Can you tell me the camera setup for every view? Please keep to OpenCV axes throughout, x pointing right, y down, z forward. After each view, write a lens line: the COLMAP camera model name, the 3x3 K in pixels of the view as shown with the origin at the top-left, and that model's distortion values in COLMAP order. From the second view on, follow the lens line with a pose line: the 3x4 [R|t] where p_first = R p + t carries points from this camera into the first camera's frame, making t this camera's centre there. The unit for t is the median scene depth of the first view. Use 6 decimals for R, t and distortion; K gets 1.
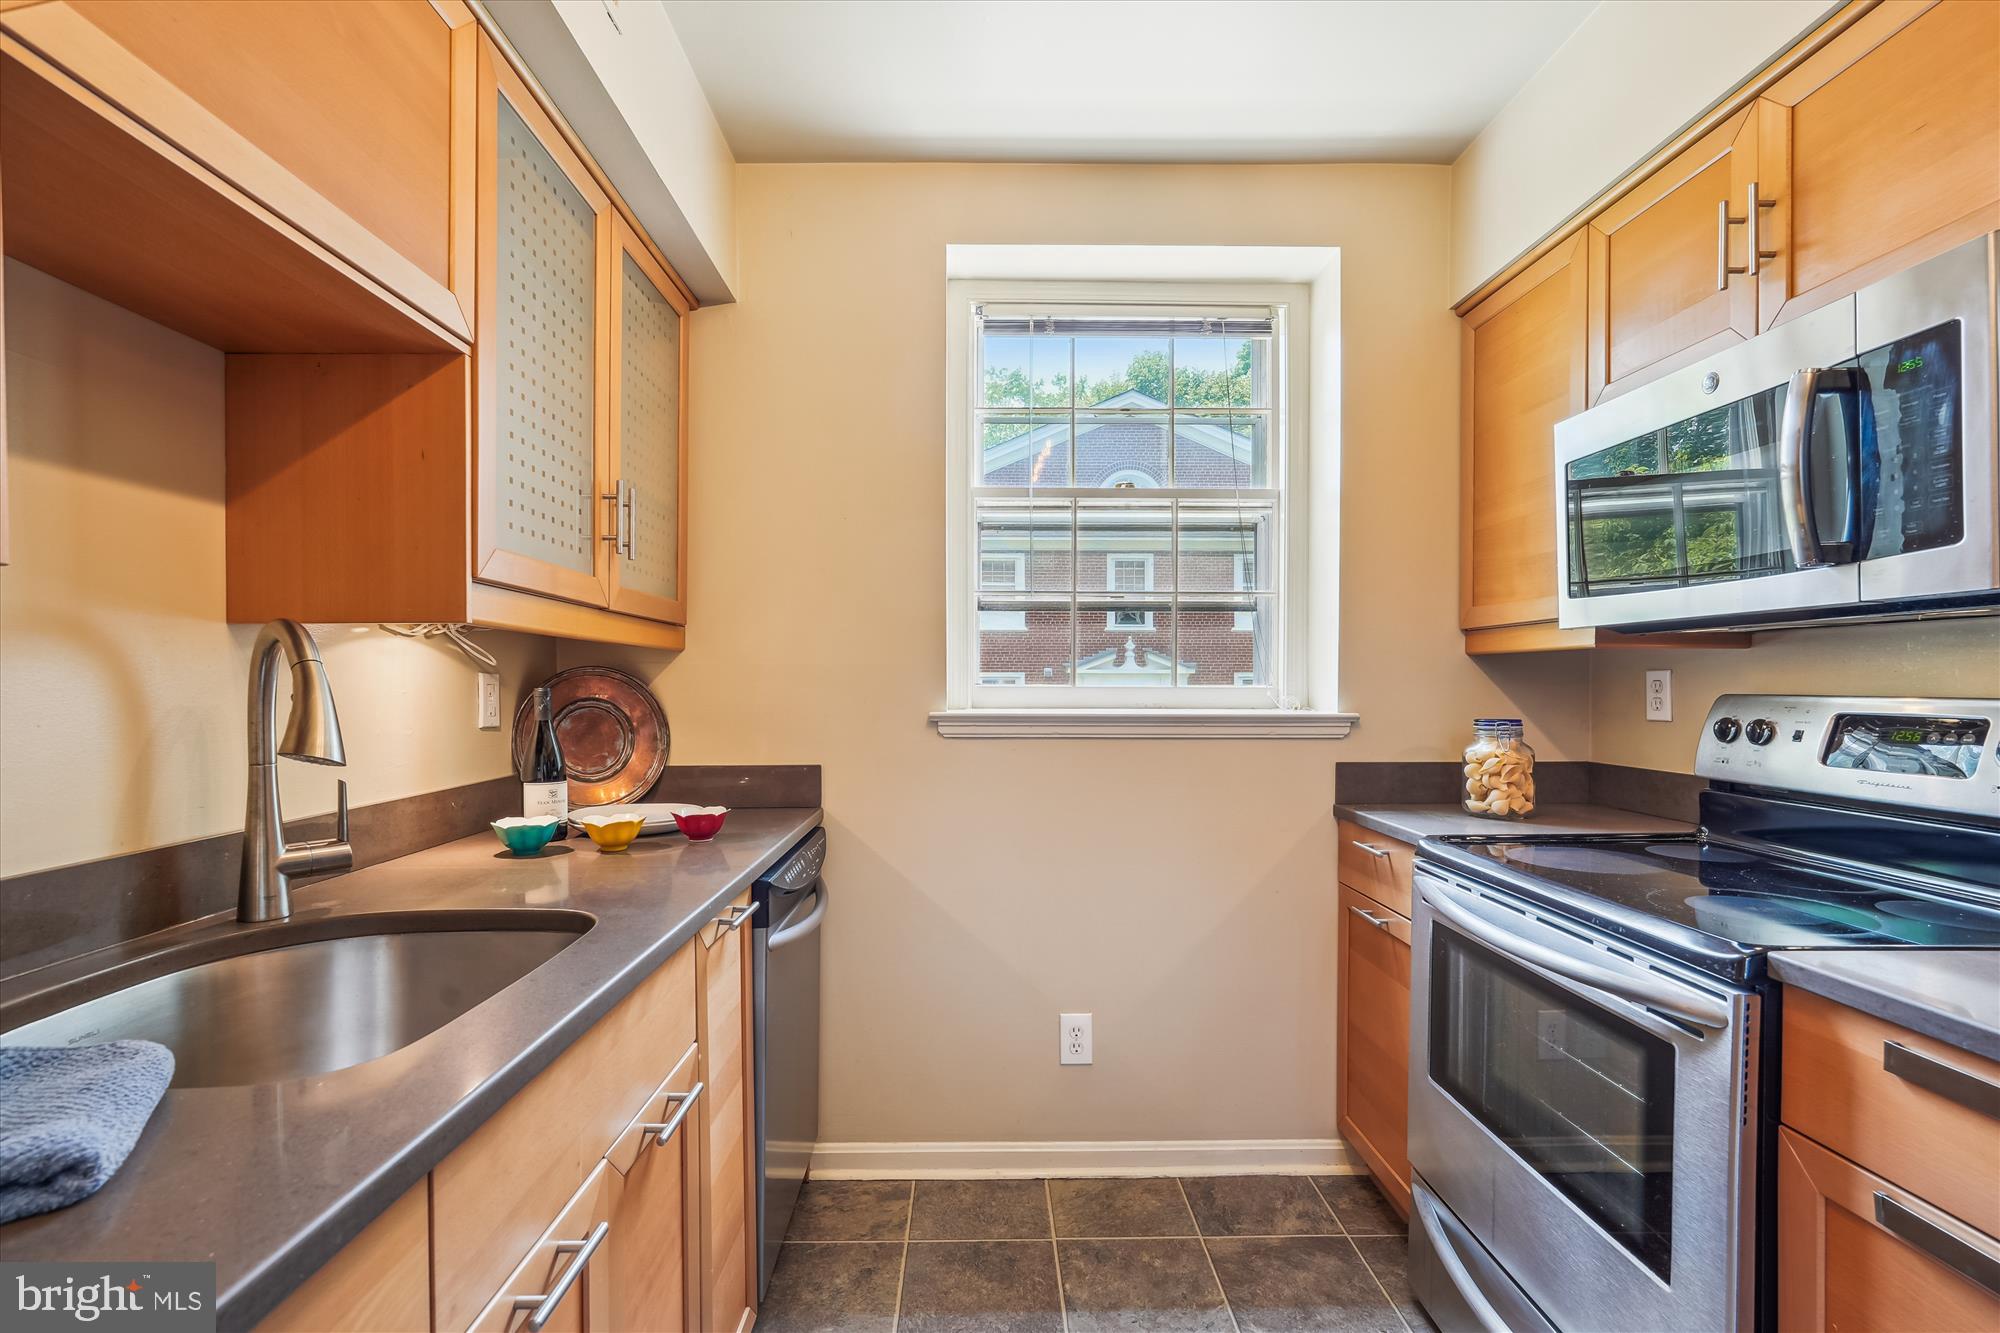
lens RADIAL K [[887.0, 0, 999.9], [0, 887.0, 676.4], [0, 0, 1]] dist [-0.017406, 0.009815]
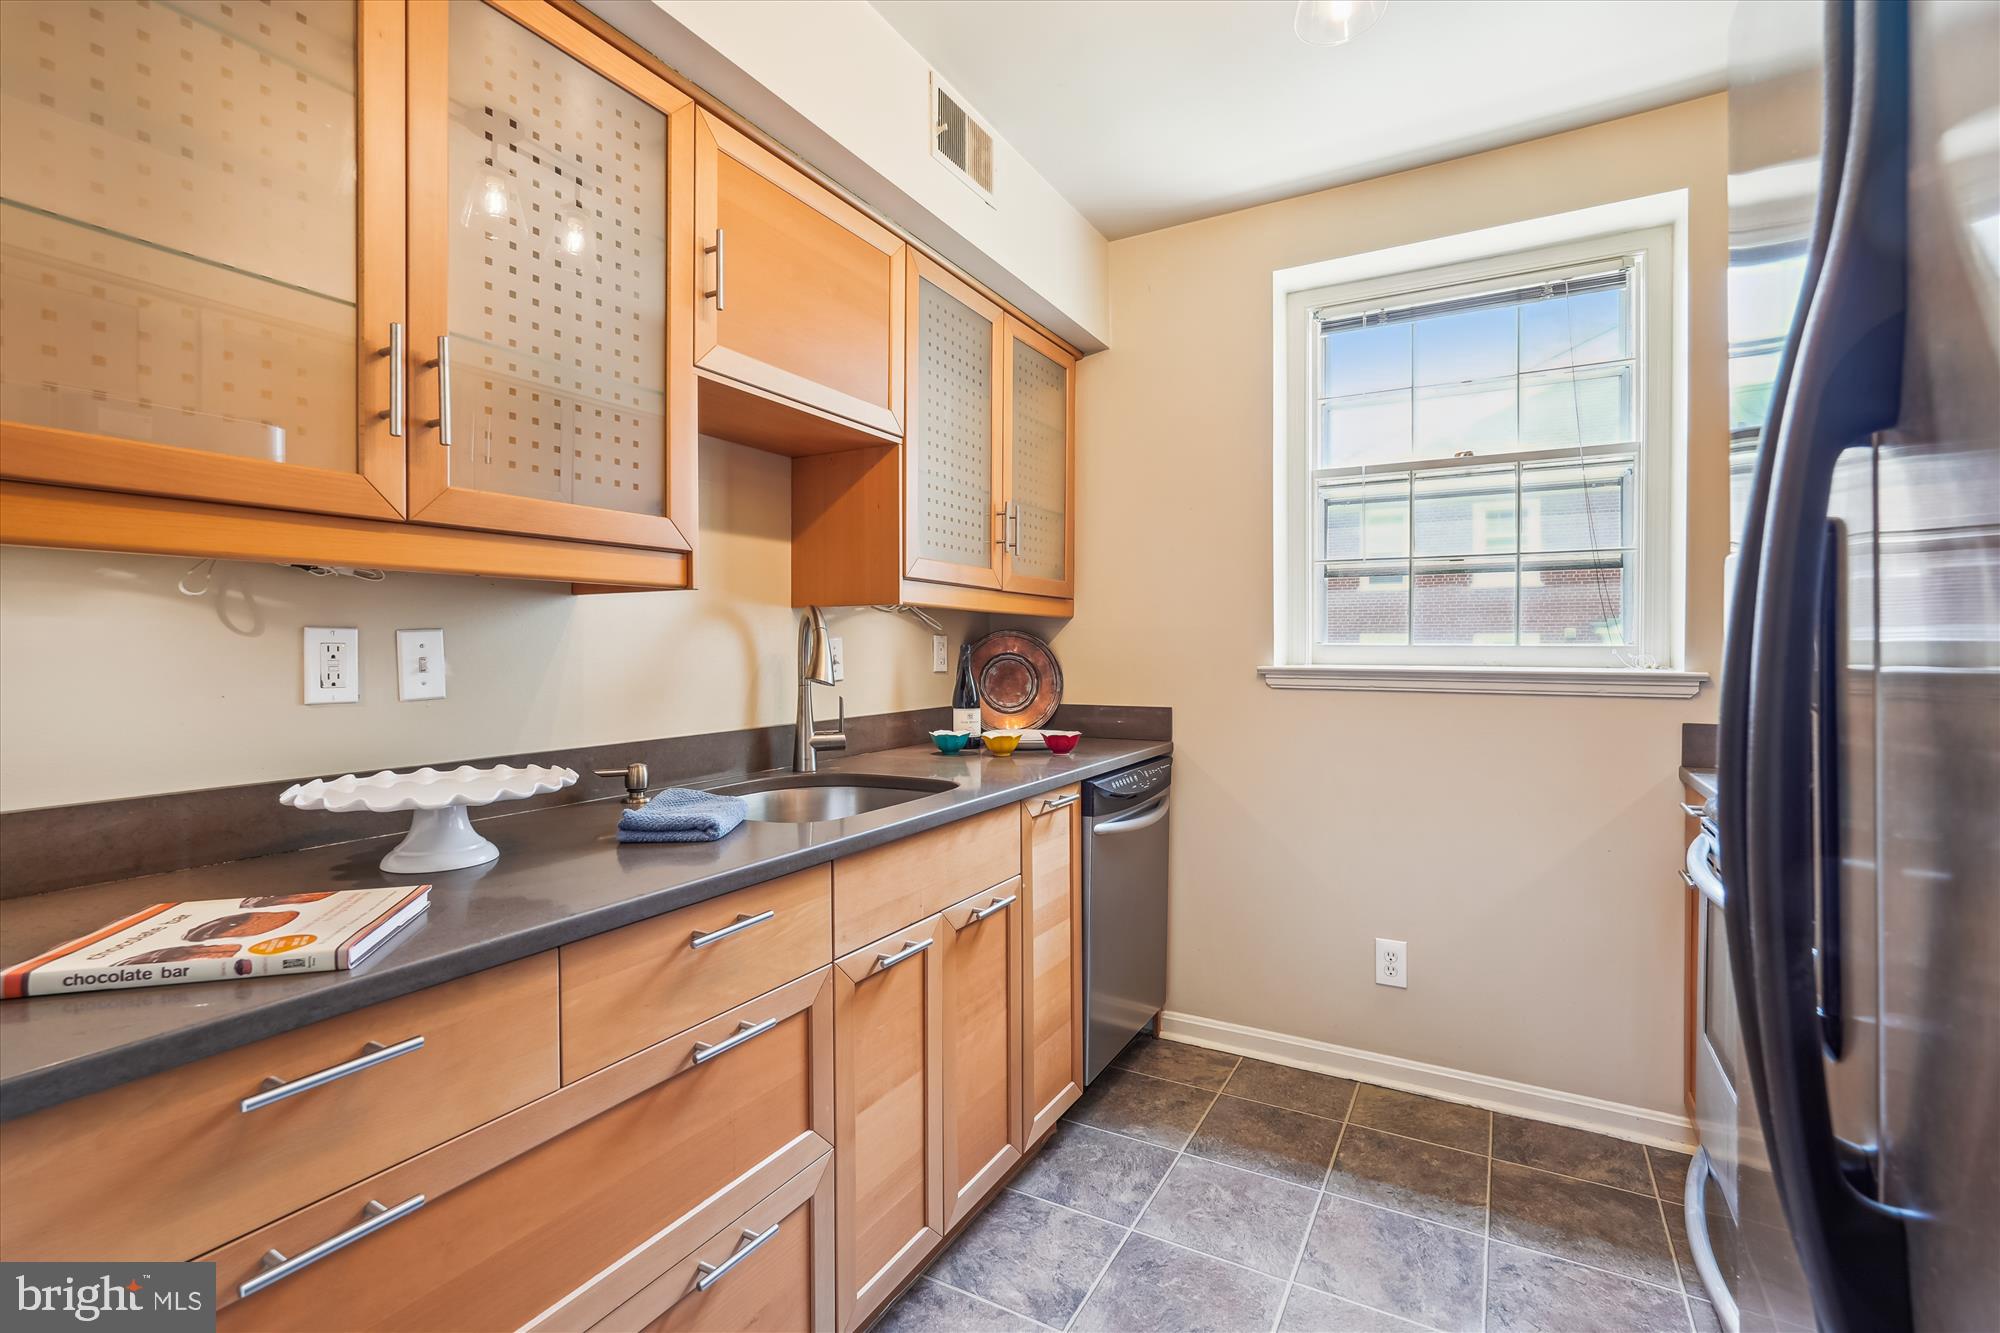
lens RADIAL K [[897.6, 0, 1050.4], [0, 897.6, 623.4], [0, 0, 1]] dist [-0.003026, -0.000199]
pose [[0.879311, -0.011524, -0.476108, 0.297207], [0.003320, 0.999831, -0.018069, 0.004304], [0.476236, 0.014308, 0.879201, -0.233009]]
